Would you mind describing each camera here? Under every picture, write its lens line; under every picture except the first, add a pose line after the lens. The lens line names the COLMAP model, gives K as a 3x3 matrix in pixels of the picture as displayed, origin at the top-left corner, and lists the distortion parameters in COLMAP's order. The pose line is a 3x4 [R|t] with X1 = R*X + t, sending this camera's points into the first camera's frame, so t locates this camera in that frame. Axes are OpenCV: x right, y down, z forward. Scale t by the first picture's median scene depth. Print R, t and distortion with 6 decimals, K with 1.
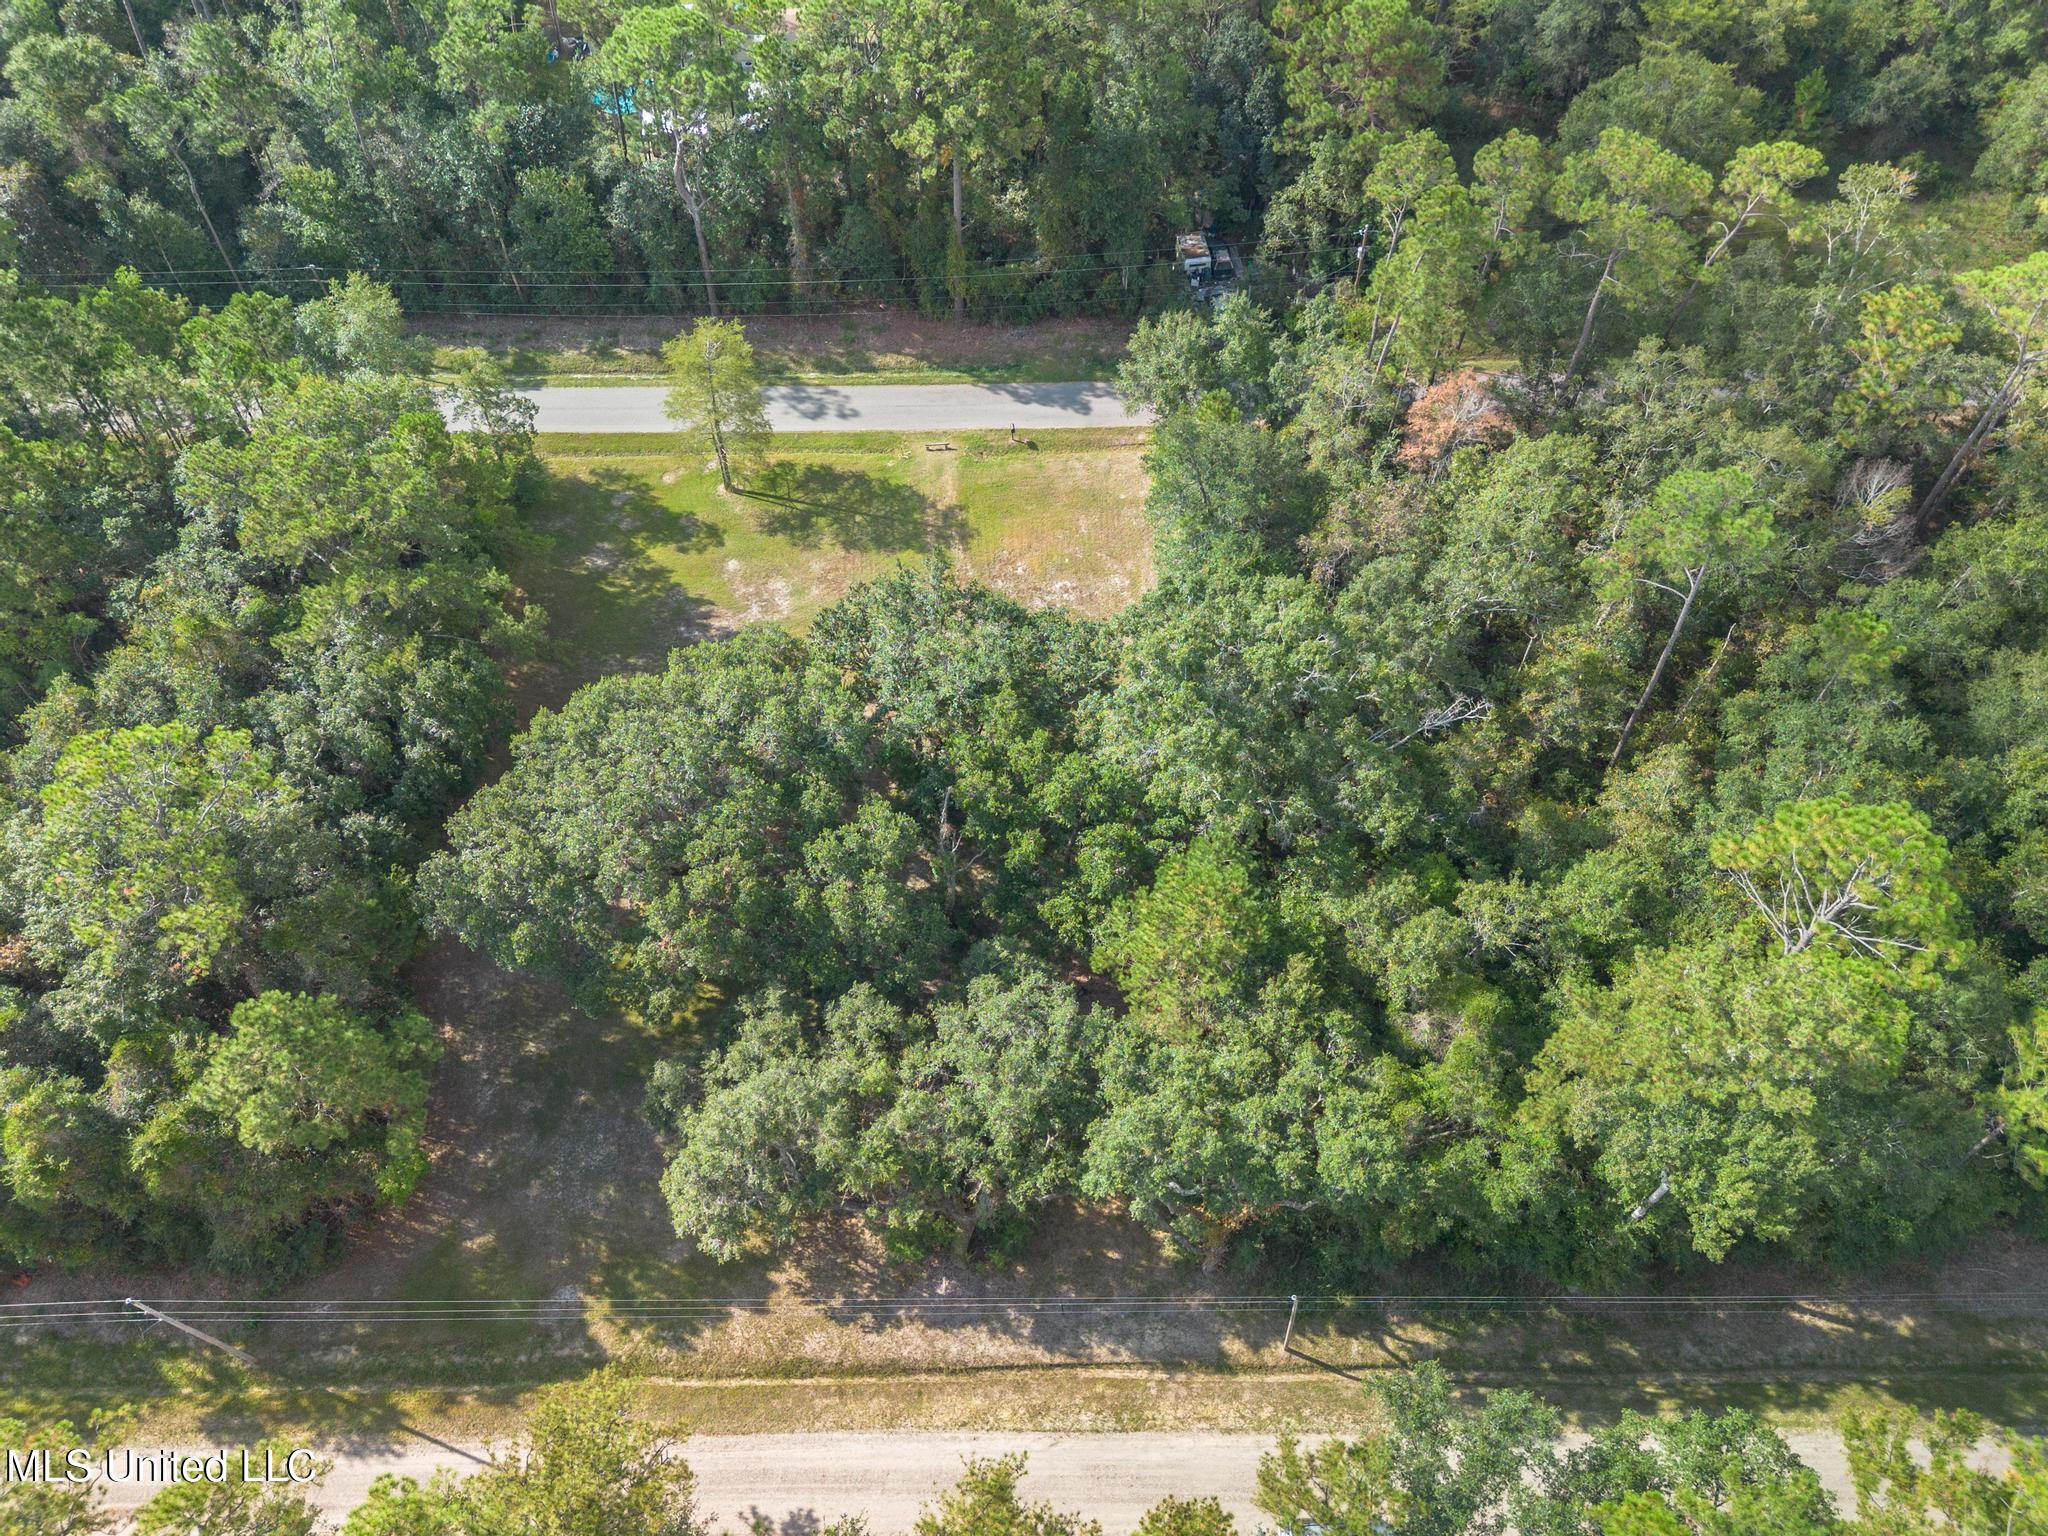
lens RADIAL K [[1439.9, 0, 1028.1], [0, 1439.9, 766.1], [0, 0, 1]] dist [0.077201, -0.077706]
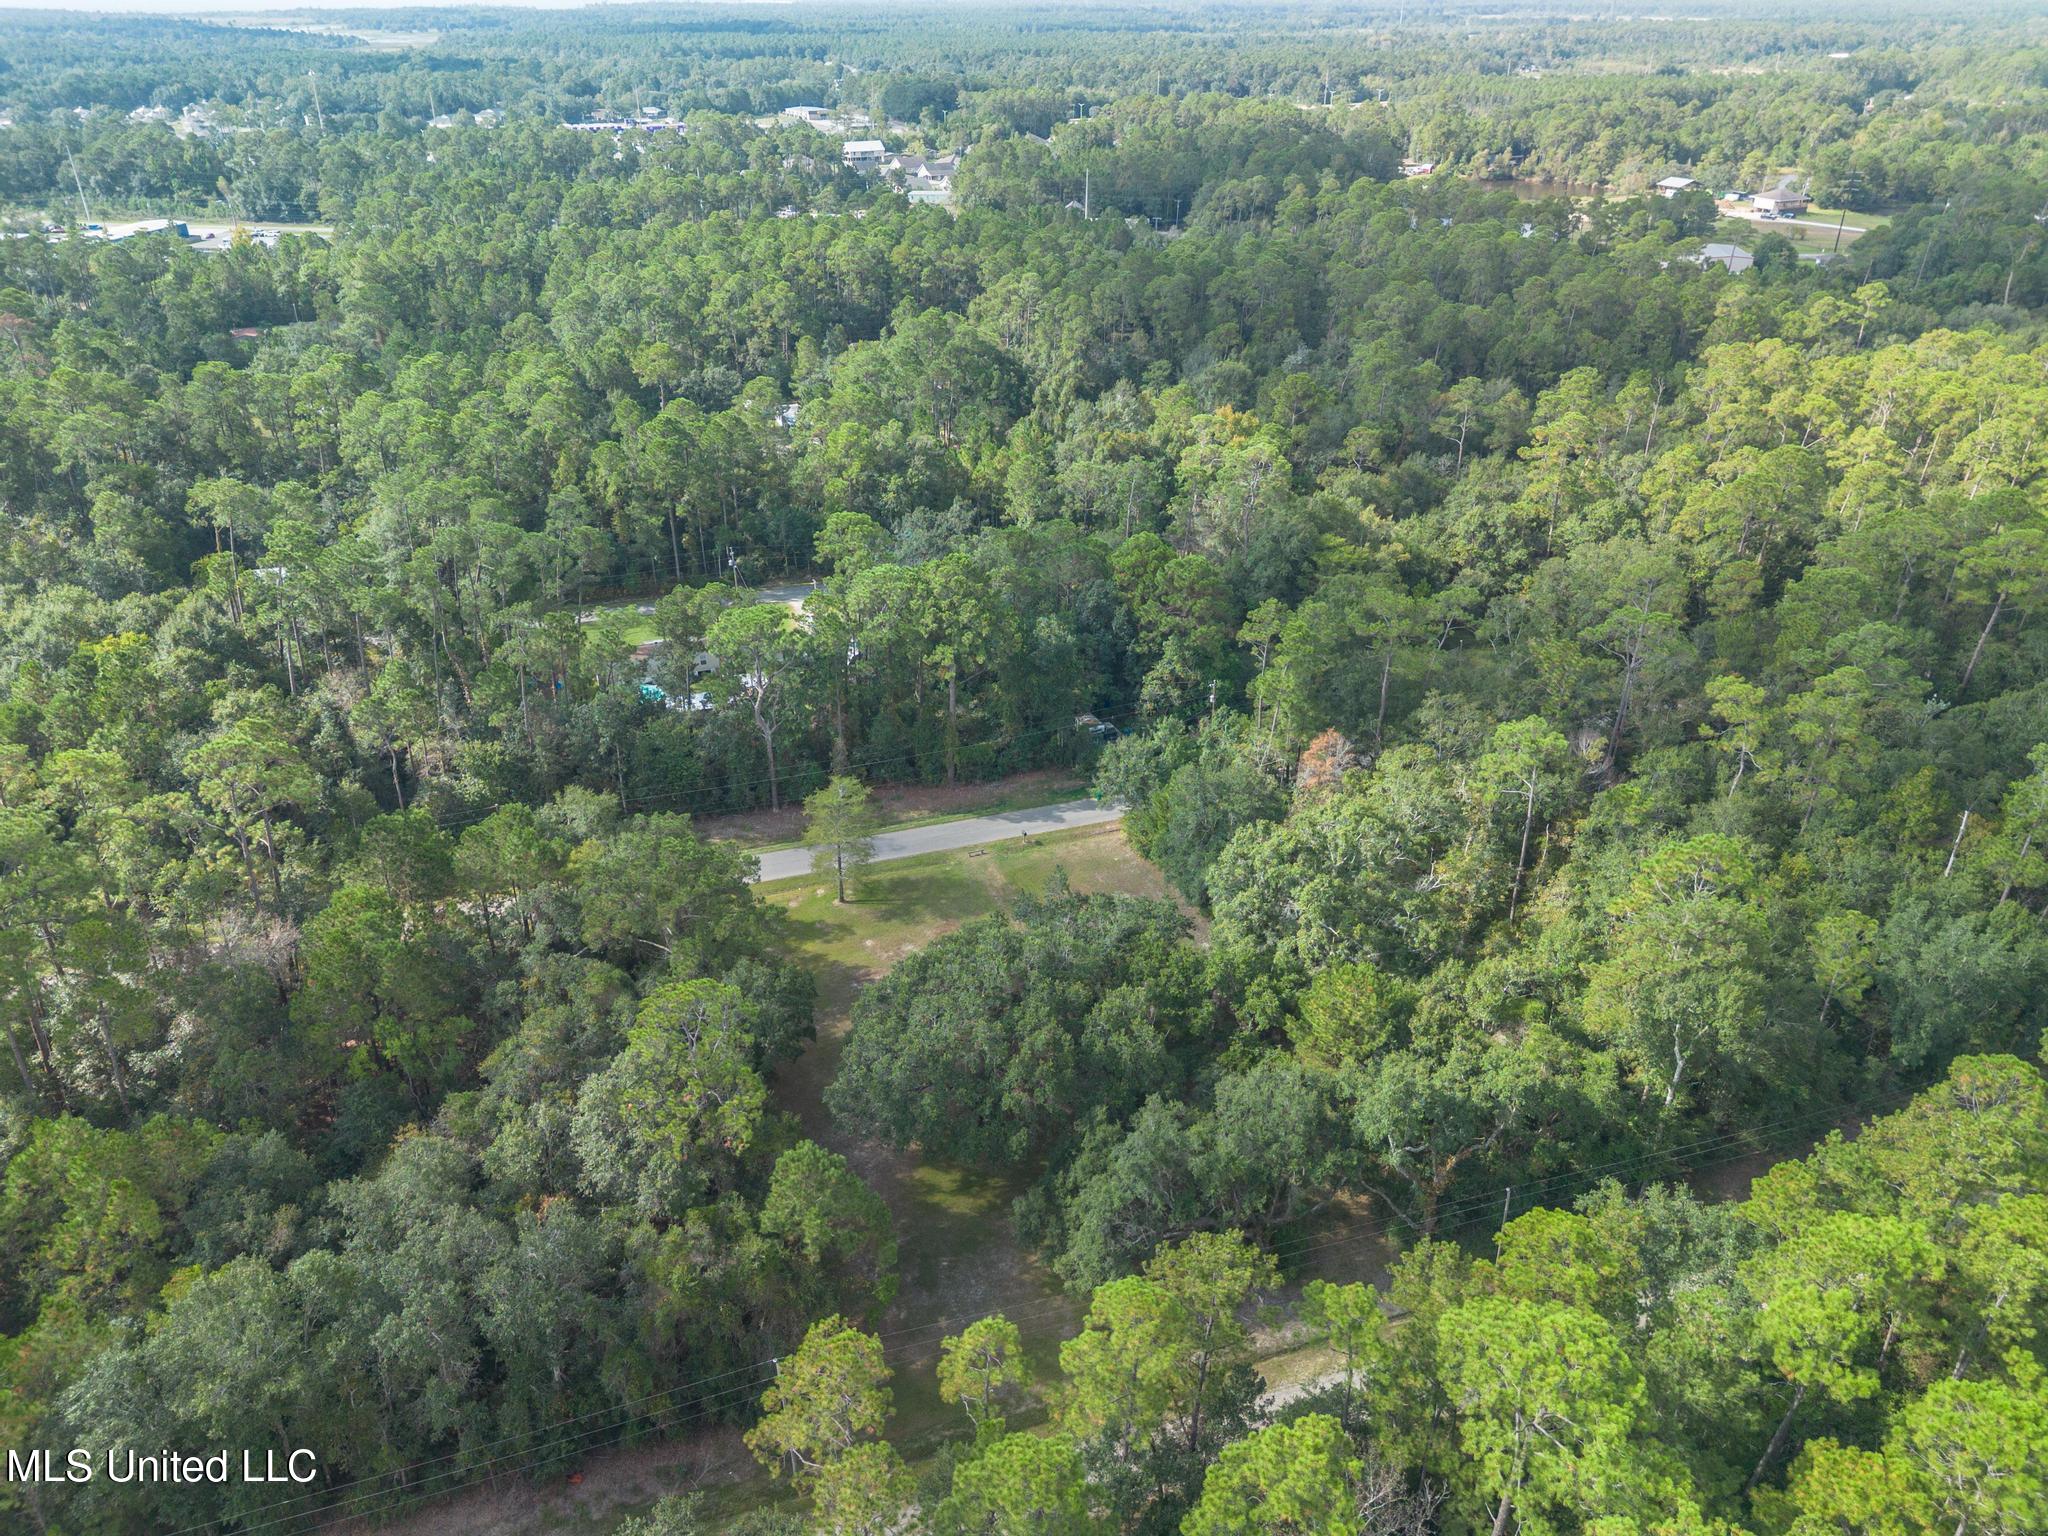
lens RADIAL K [[1447.8, 0, 1027.1], [0, 1447.8, 770.6], [0, 0, 1]] dist [0.078934, -0.070980]
pose [[0.952397, -0.137624, 0.272028, -0.584142], [0.239491, 0.889881, -0.388273, 0.395020], [-0.188637, 0.434938, 0.880480, -0.412202]]
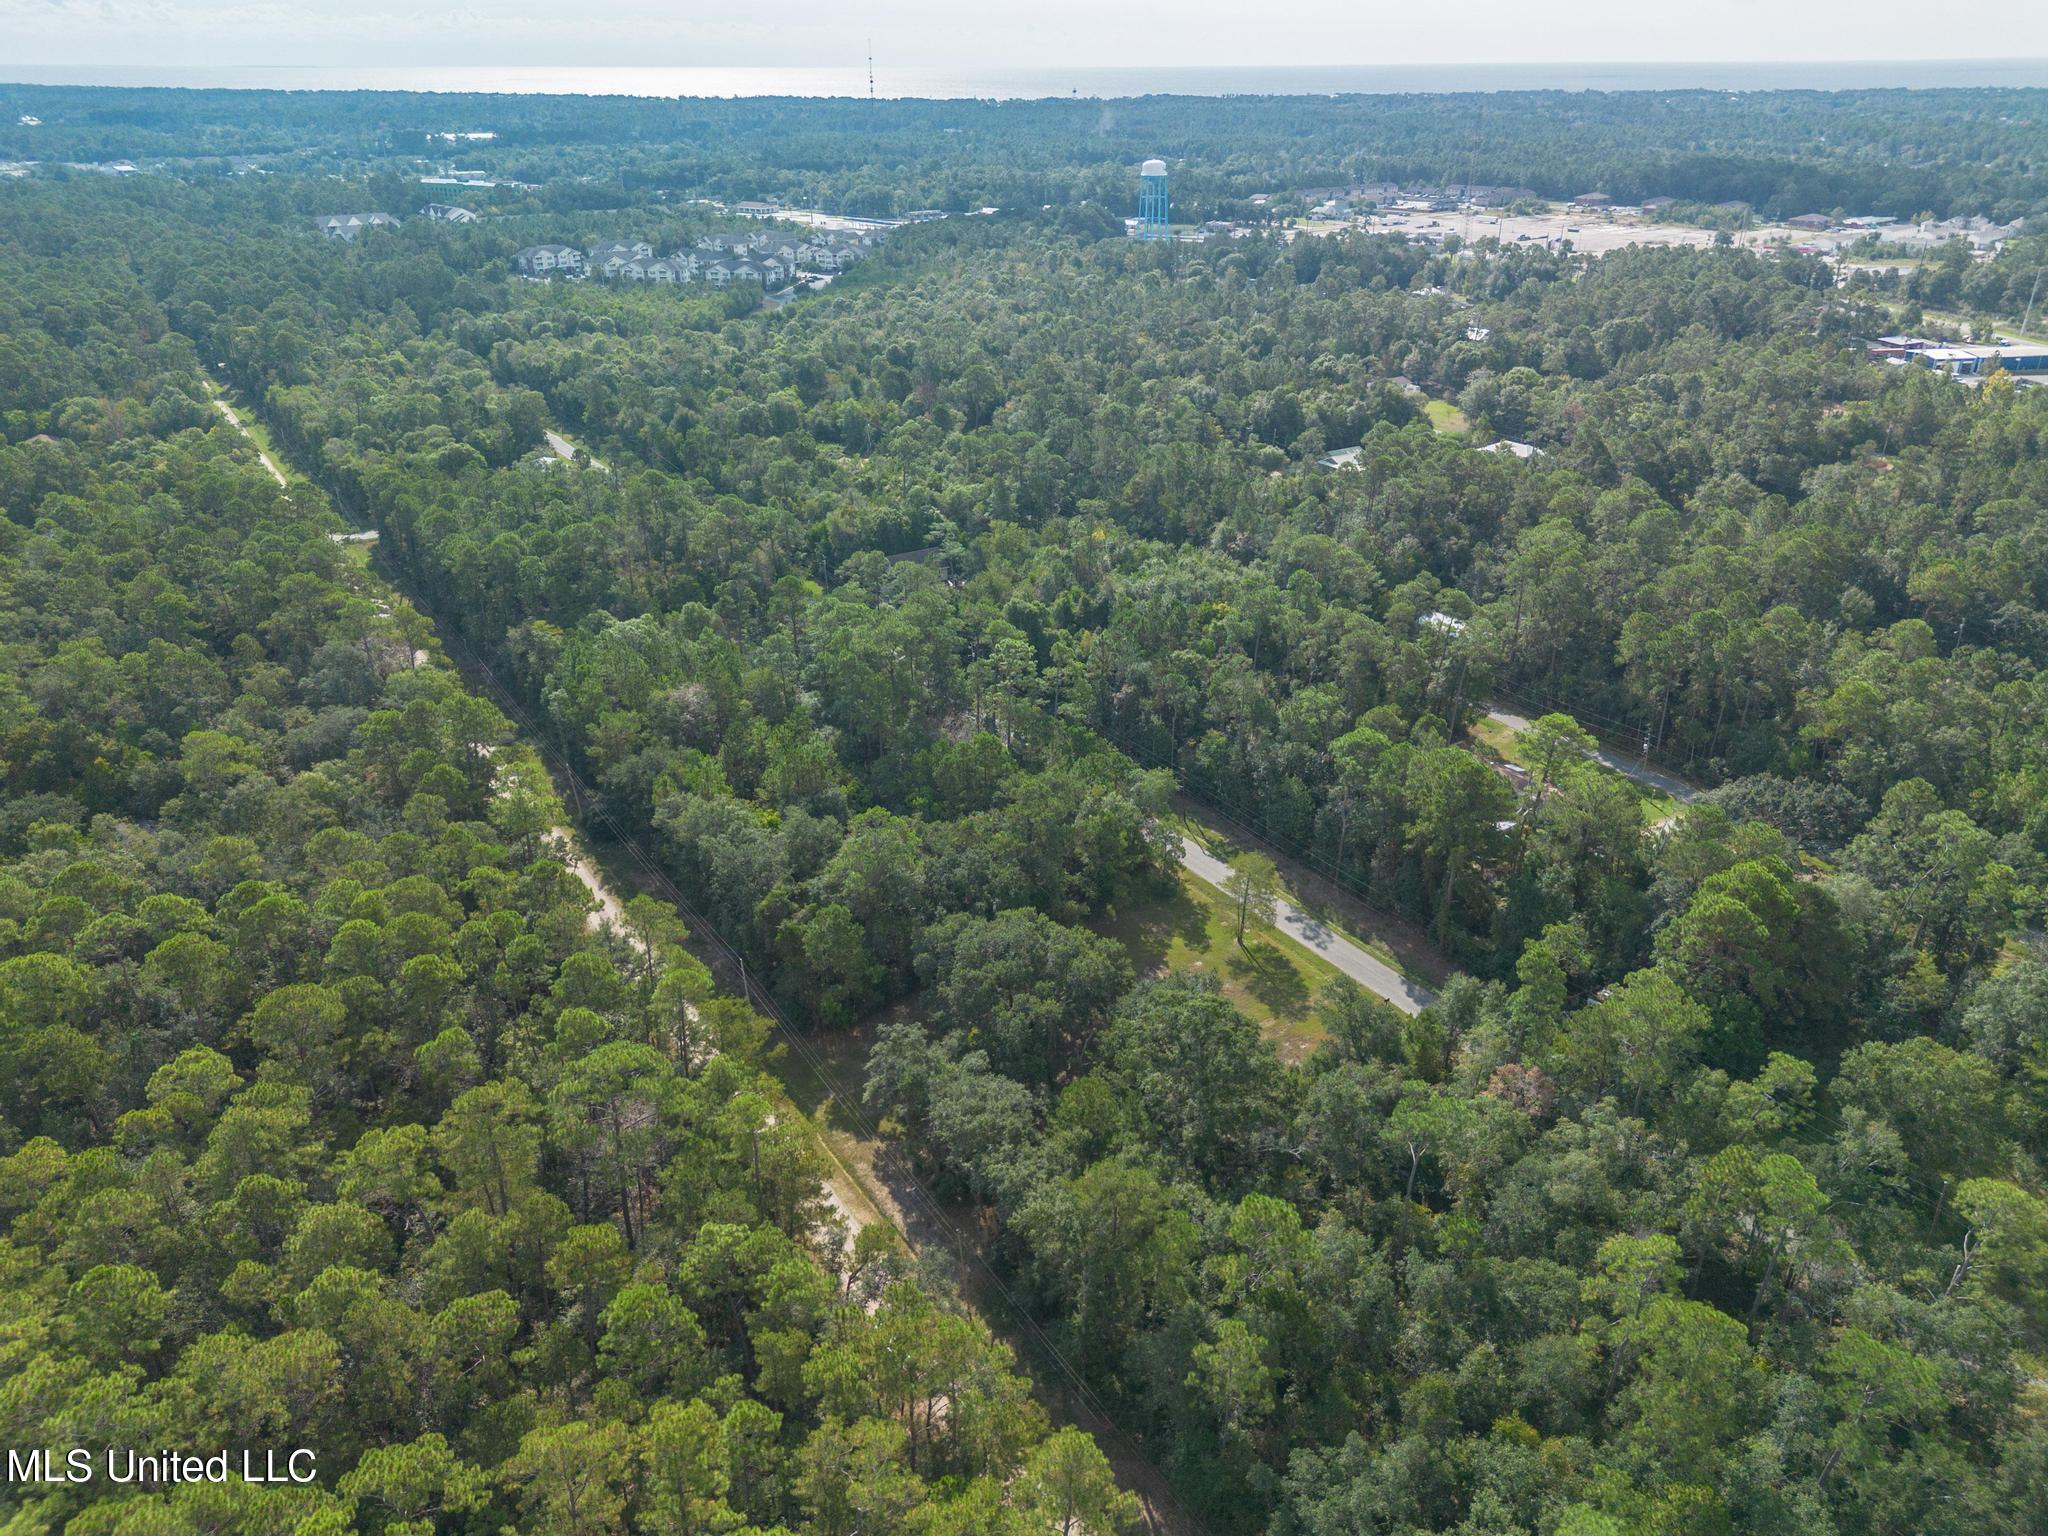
lens RADIAL K [[1475.9, 0, 1031.9], [0, 1475.9, 772.3], [0, 0, 1]] dist [0.076498, -0.074476]
pose [[0.529844, 0.370871, -0.762706, 1.427141], [-0.676312, 0.727405, -0.116121, 0.060476], [0.511730, 0.577353, 0.636236, -0.595966]]
